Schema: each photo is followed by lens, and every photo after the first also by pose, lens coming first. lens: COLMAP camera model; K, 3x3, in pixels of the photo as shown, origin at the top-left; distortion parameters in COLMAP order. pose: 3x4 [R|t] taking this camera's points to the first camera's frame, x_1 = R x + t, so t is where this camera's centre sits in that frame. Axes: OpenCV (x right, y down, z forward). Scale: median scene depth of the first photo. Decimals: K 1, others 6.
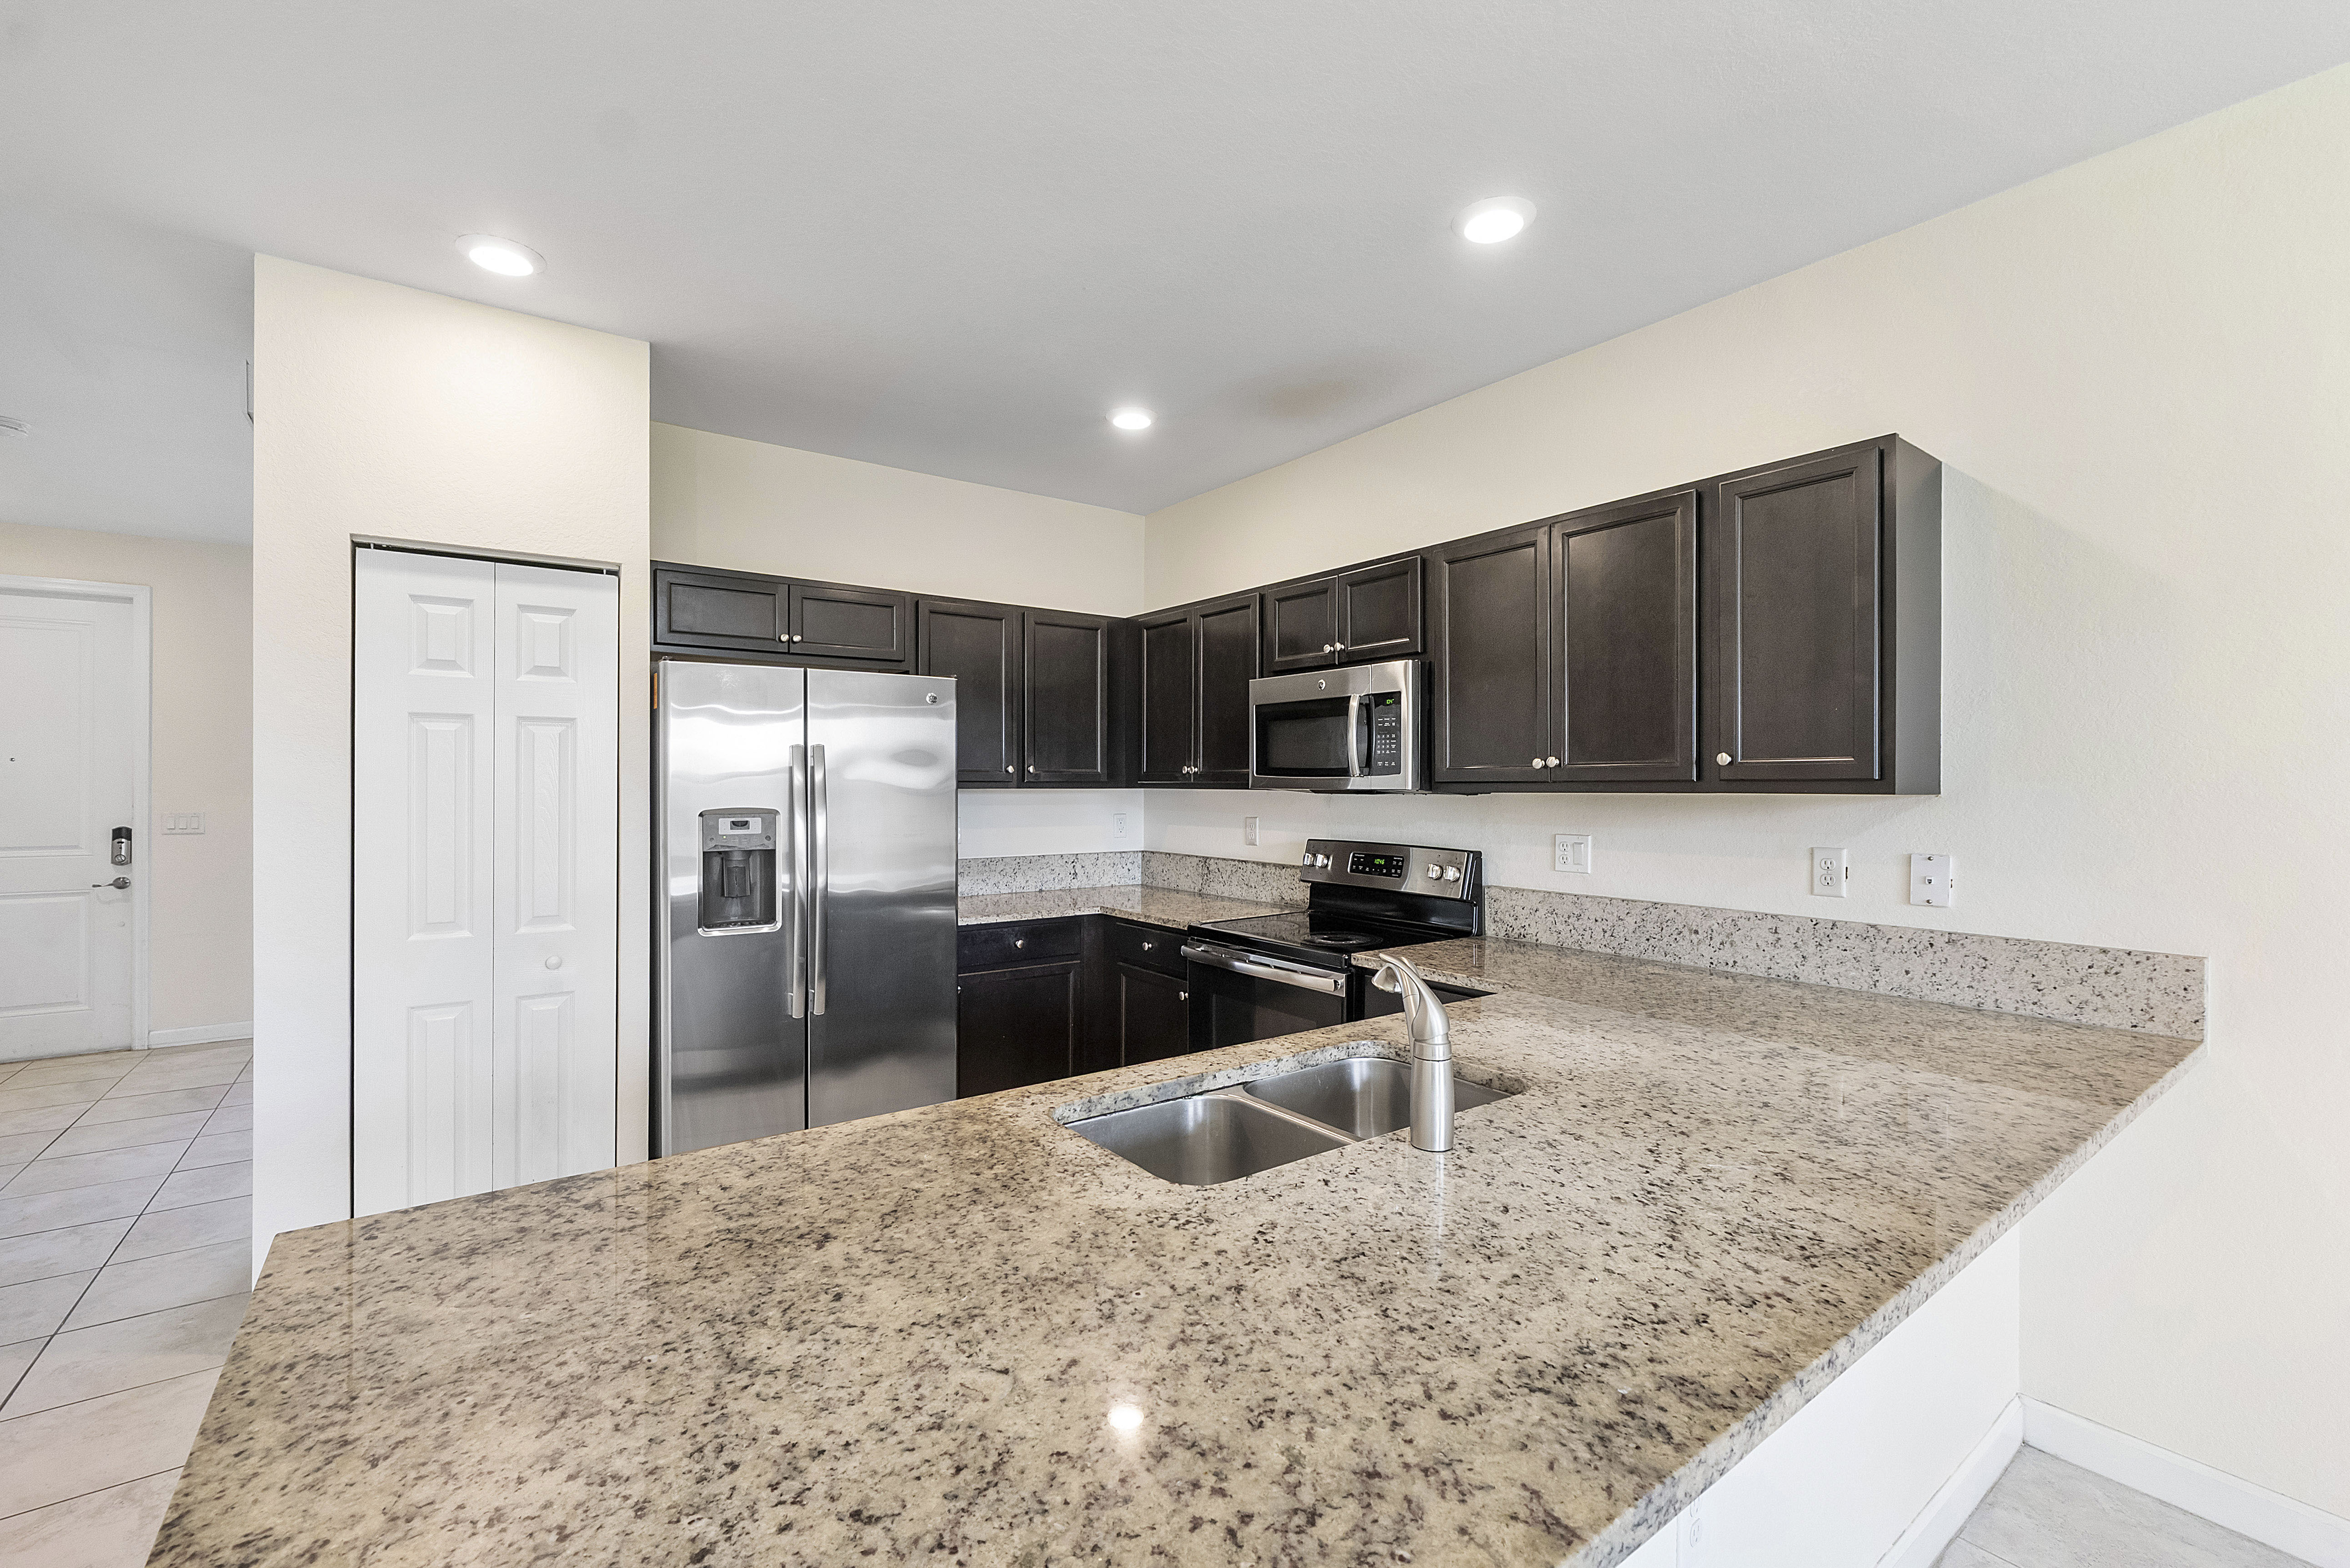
lens RADIAL K [[997.6, 0, 1175.0], [0, 997.6, 784.0], [0, 0, 1]] dist [-0.004956, -0.000301]
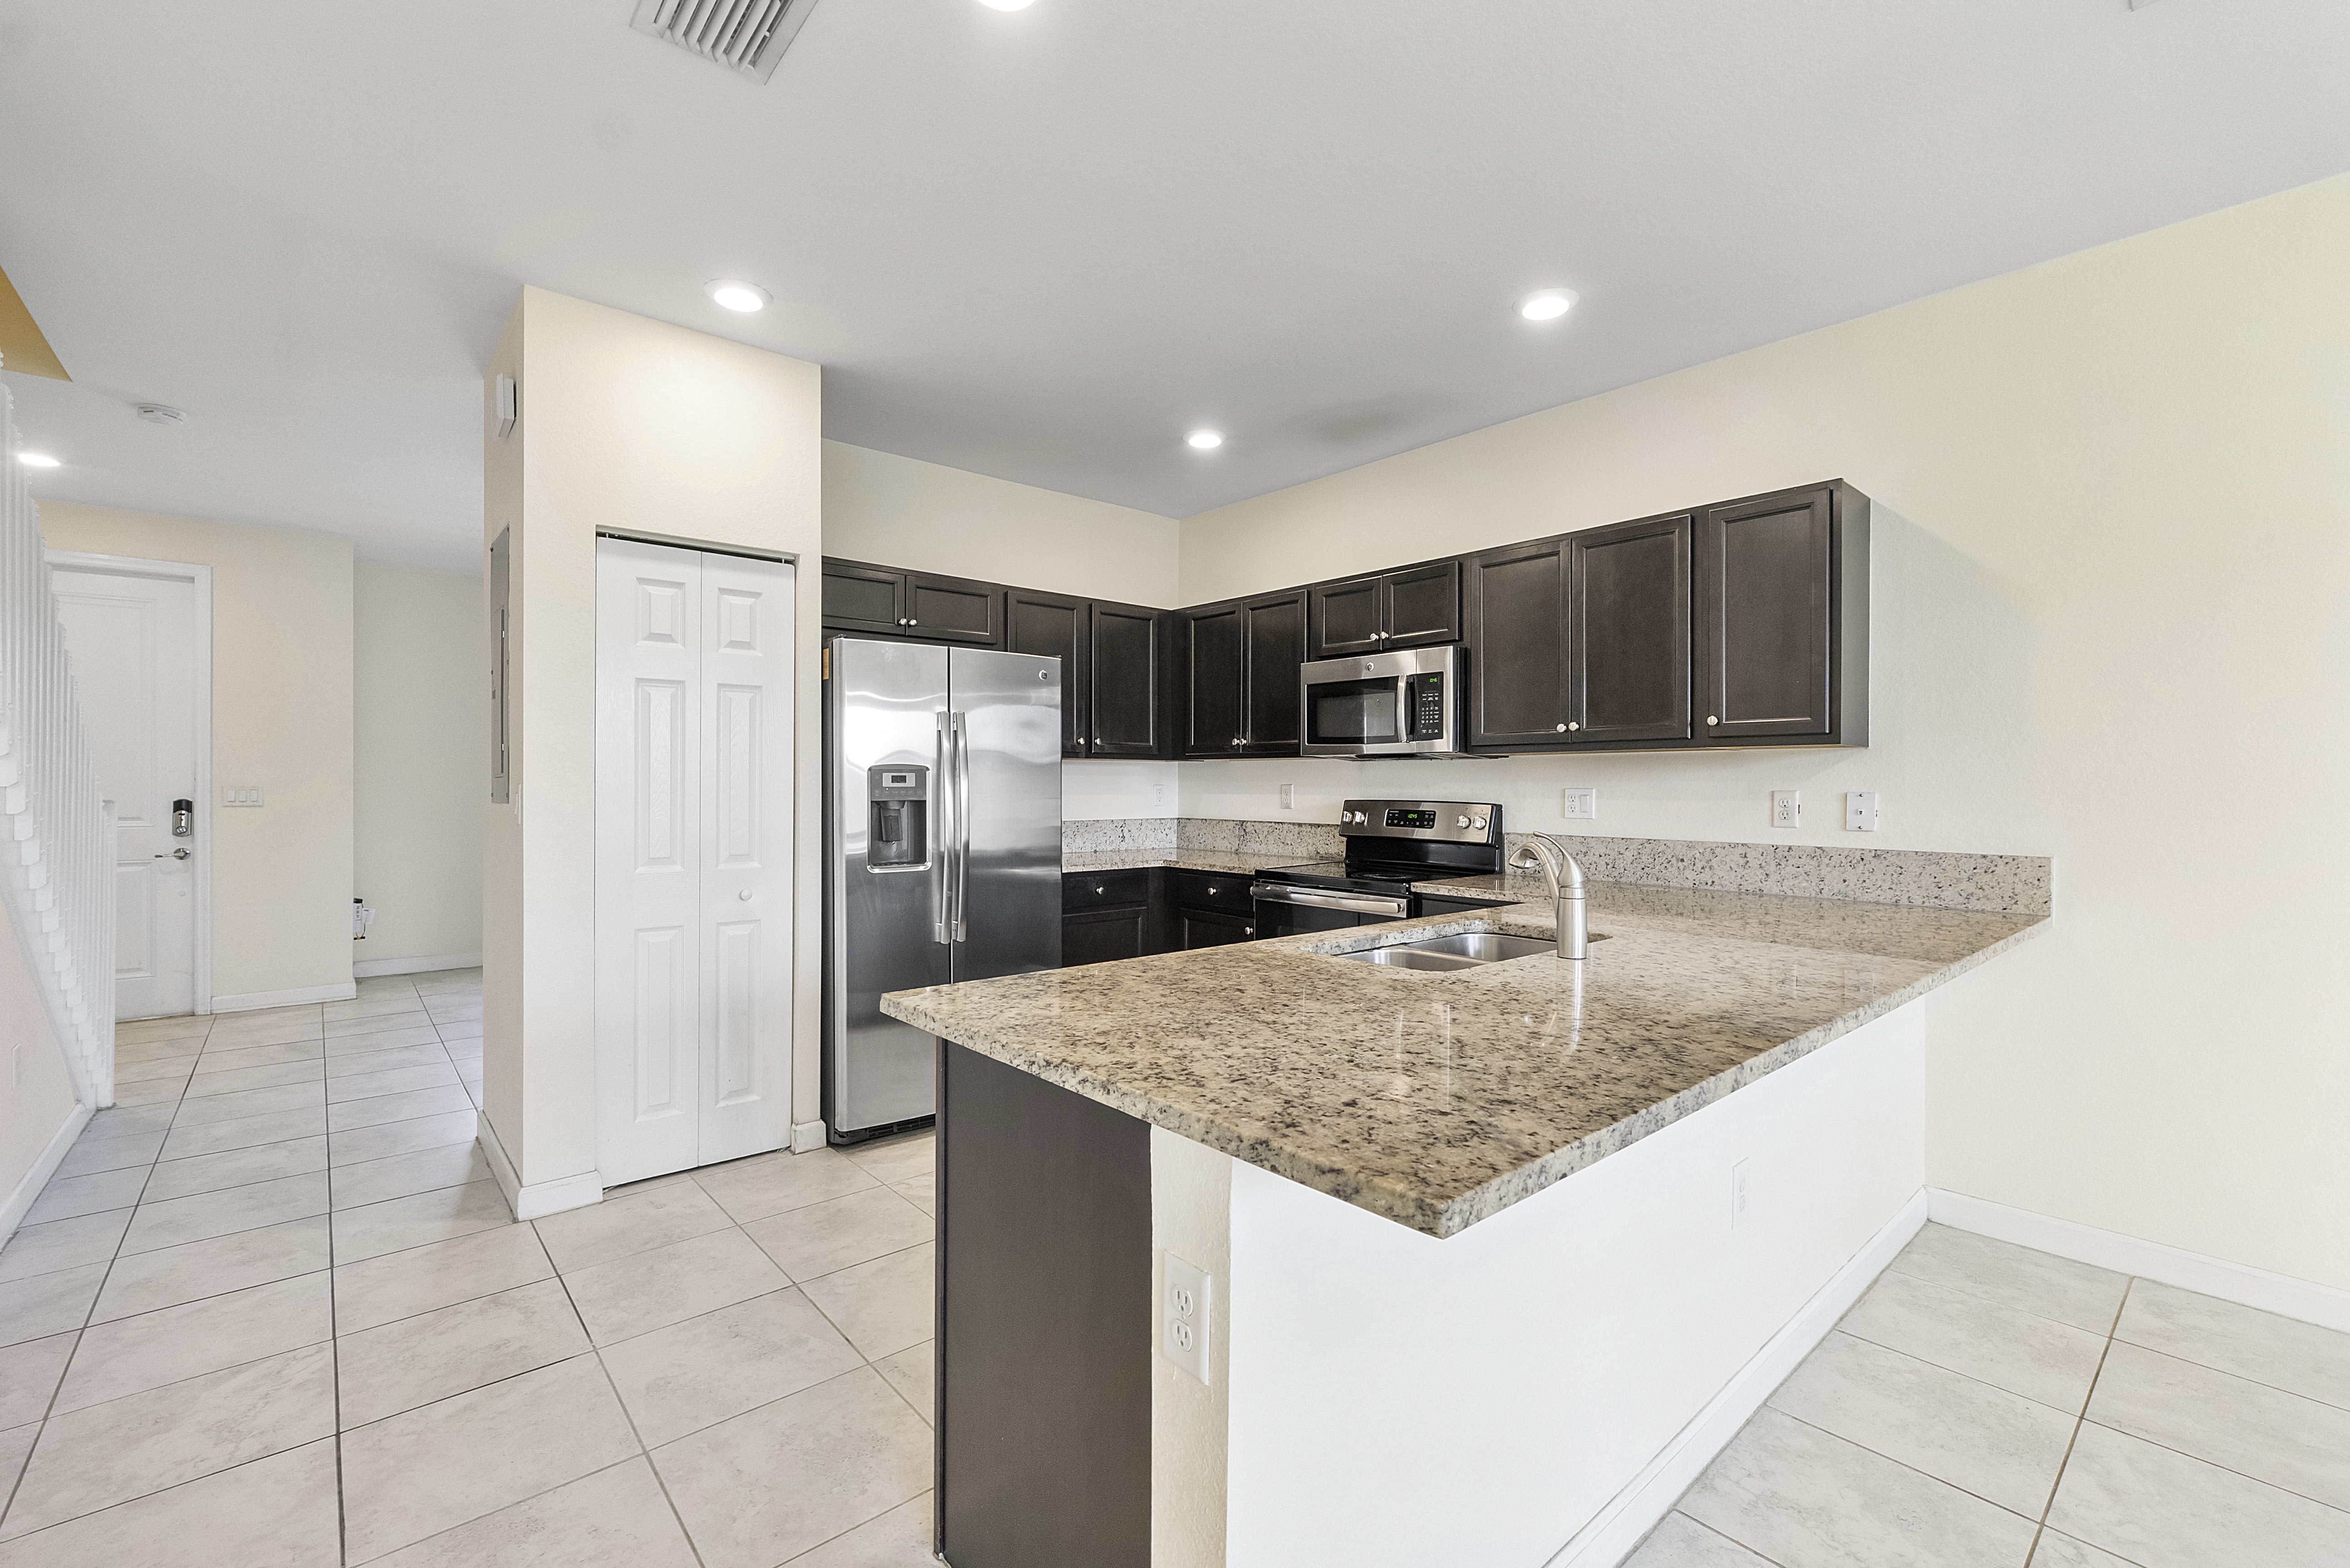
lens RADIAL K [[999.9, 0, 1174.5], [0, 999.9, 786.9], [0, 0, 1]] dist [-0.005208, -0.000896]
pose [[0.996740, 0.000645, 0.080676, -0.202977], [-0.000891, 0.999995, 0.003020, 0.045627], [-0.080674, -0.003082, 0.996736, -0.197465]]
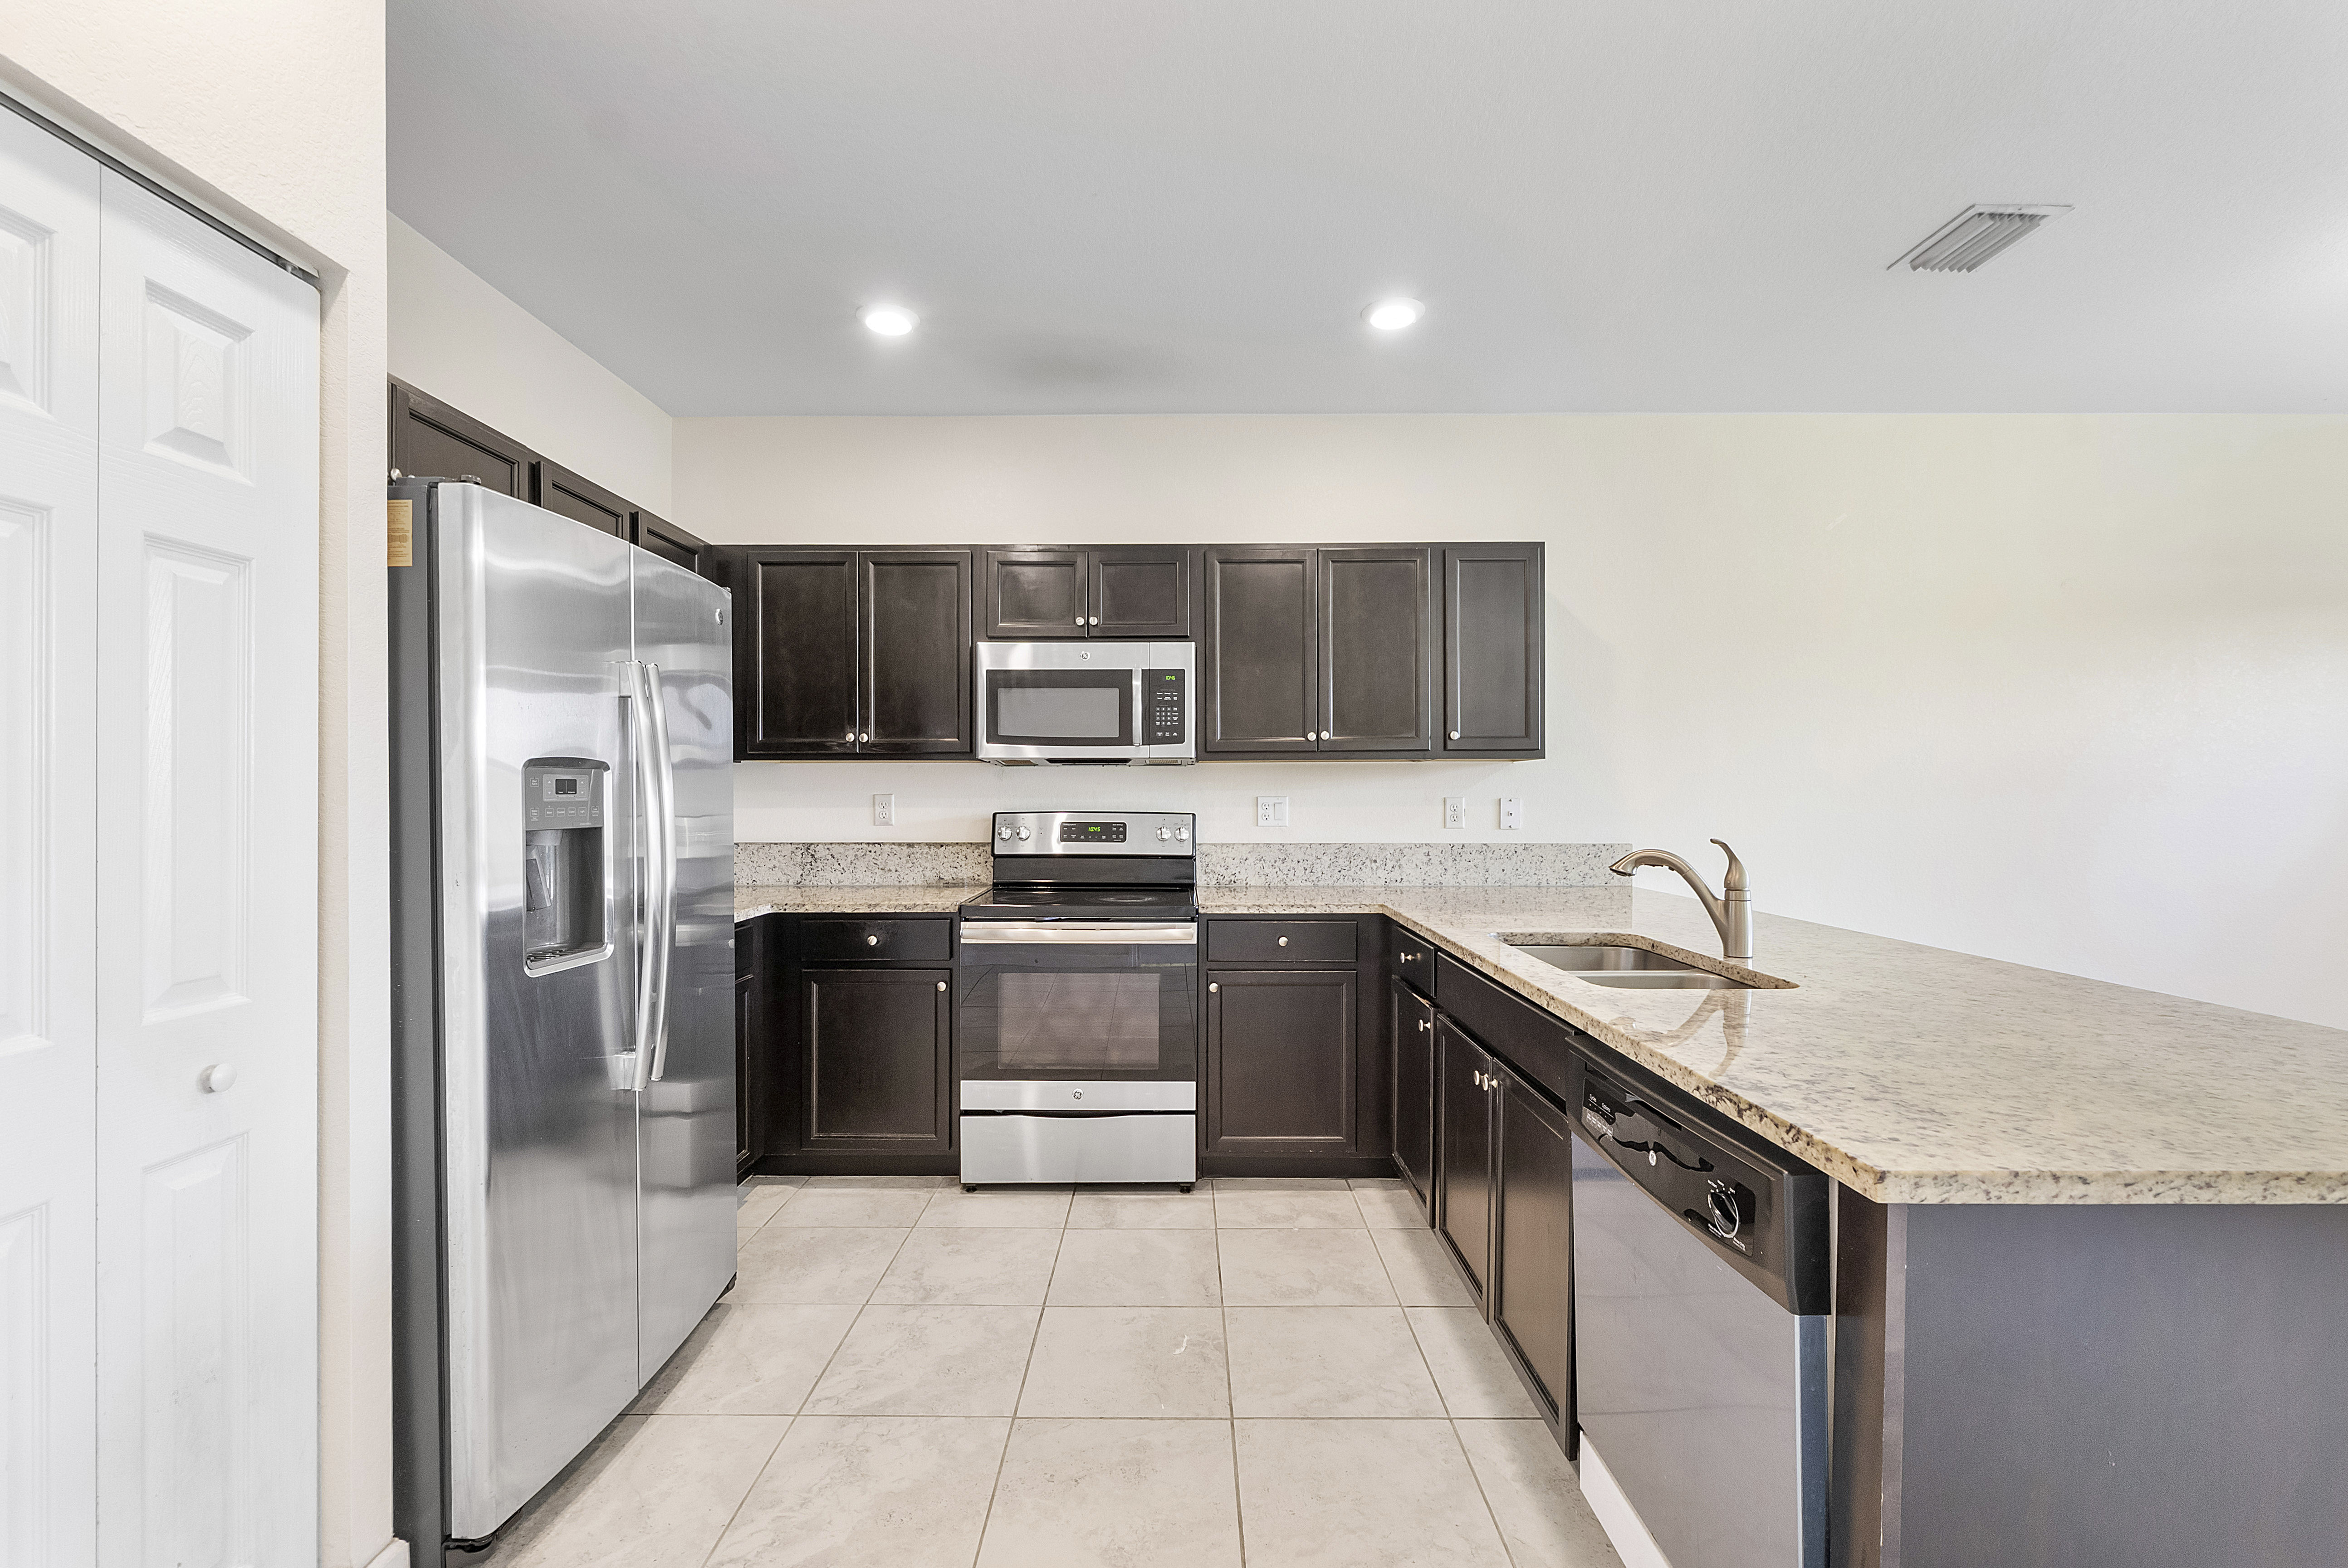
lens RADIAL K [[999.2, 0, 1178.0], [0, 999.2, 794.8], [0, 0, 1]] dist [-0.001248, -0.000020]
pose [[0.598031, -0.004257, 0.801462, -0.682344], [0.003163, 0.999991, 0.002951, 0.044692], [-0.801467, 0.000770, 0.598039, 0.339840]]
